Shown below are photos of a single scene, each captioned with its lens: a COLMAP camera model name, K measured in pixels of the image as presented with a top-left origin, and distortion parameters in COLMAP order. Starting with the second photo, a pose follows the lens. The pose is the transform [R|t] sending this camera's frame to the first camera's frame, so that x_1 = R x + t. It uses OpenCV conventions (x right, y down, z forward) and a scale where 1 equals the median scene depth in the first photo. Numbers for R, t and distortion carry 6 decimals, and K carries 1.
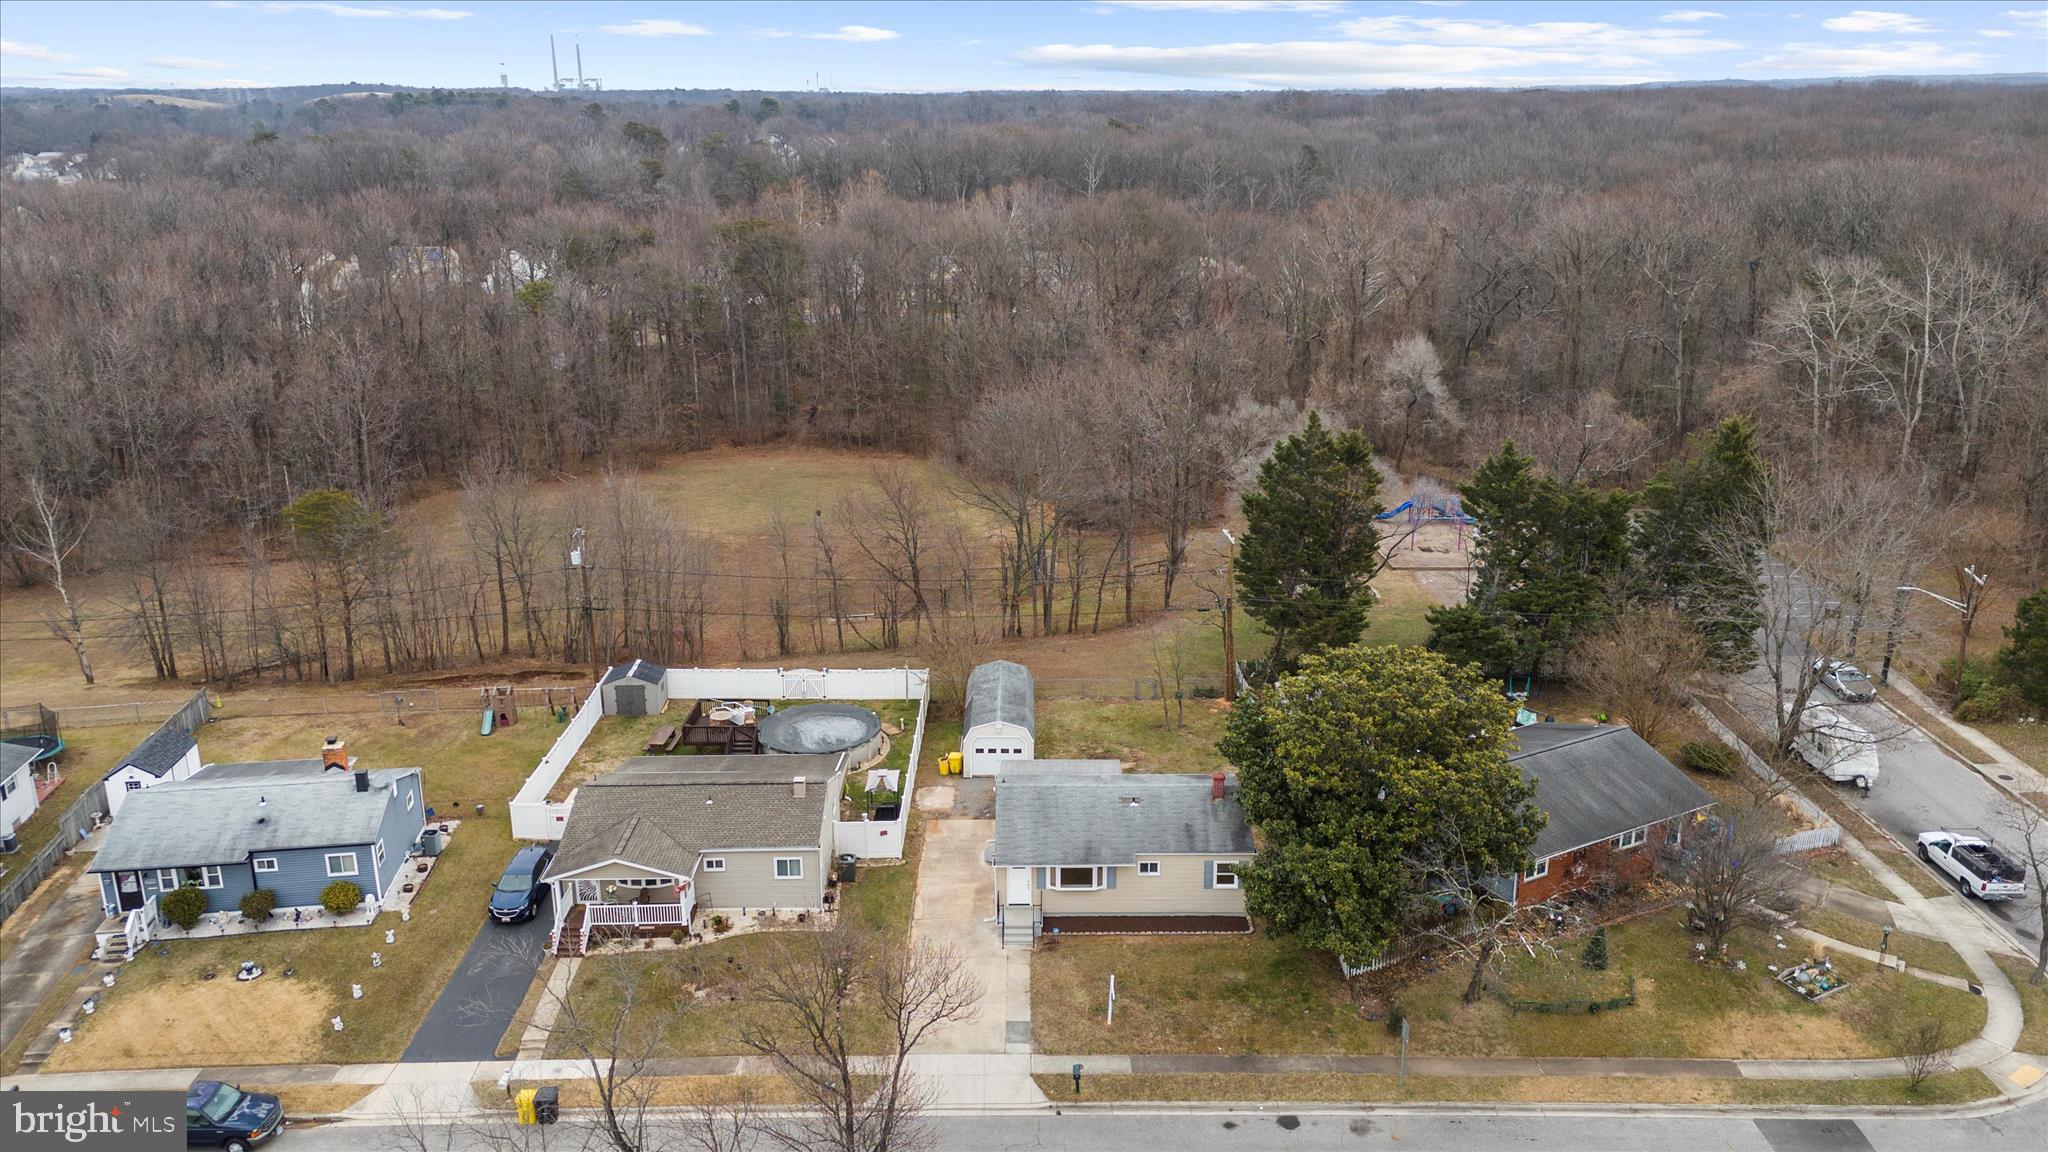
lens RADIAL K [[1532.7, 0, 1023.6], [0, 1532.7, 580.4], [0, 0, 1]] dist [0.068492, -0.049588]
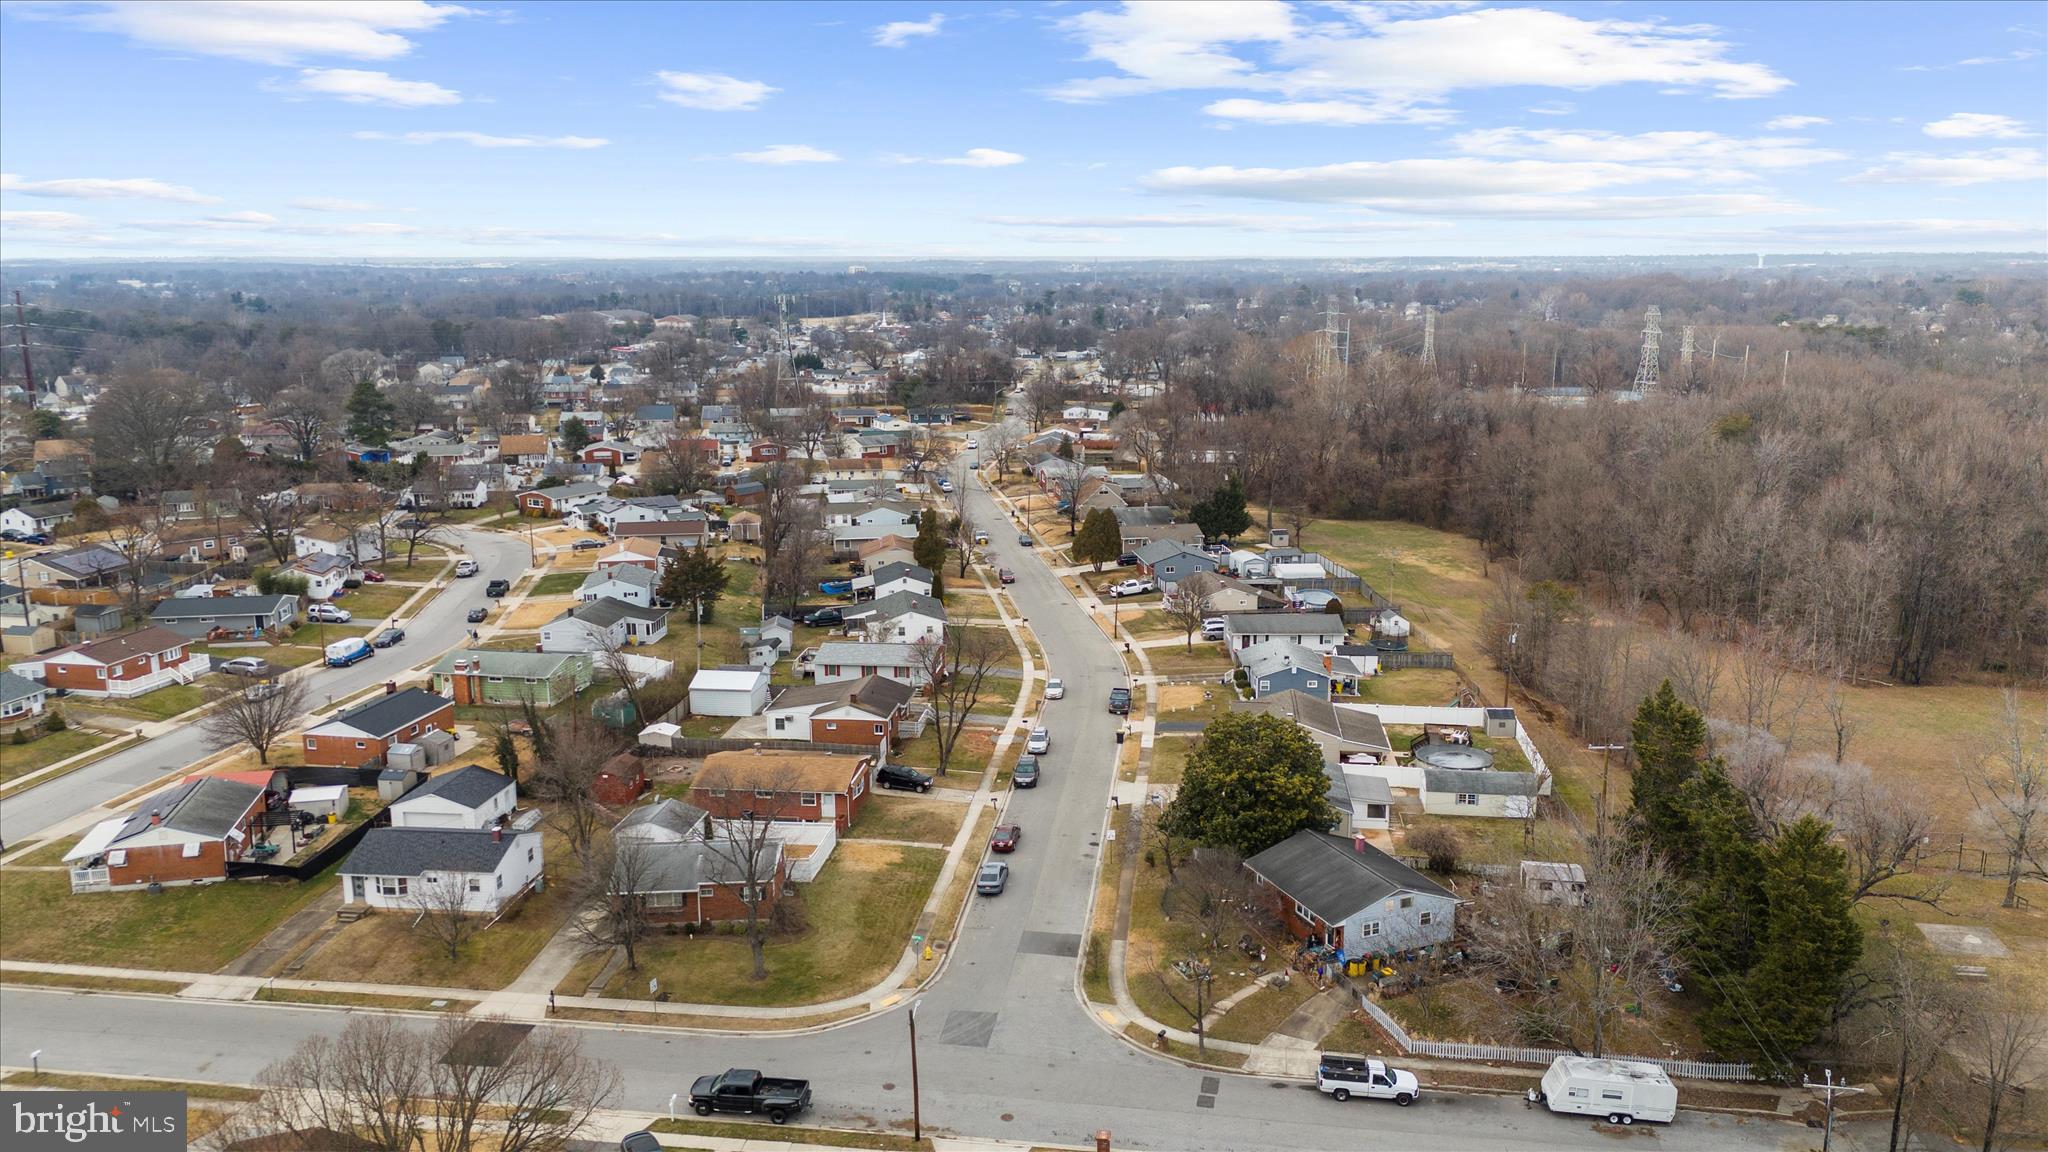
lens RADIAL K [[1491.2, 0, 1024.0], [0, 1491.2, 576.0], [0, 0, 1]] dist [0.083970, -0.073818]
pose [[-0.124936, 0.212099, -0.969229, 1.841967], [-0.298230, 0.923679, 0.240574, -0.424254], [0.946282, 0.319109, -0.052146, 0.730827]]
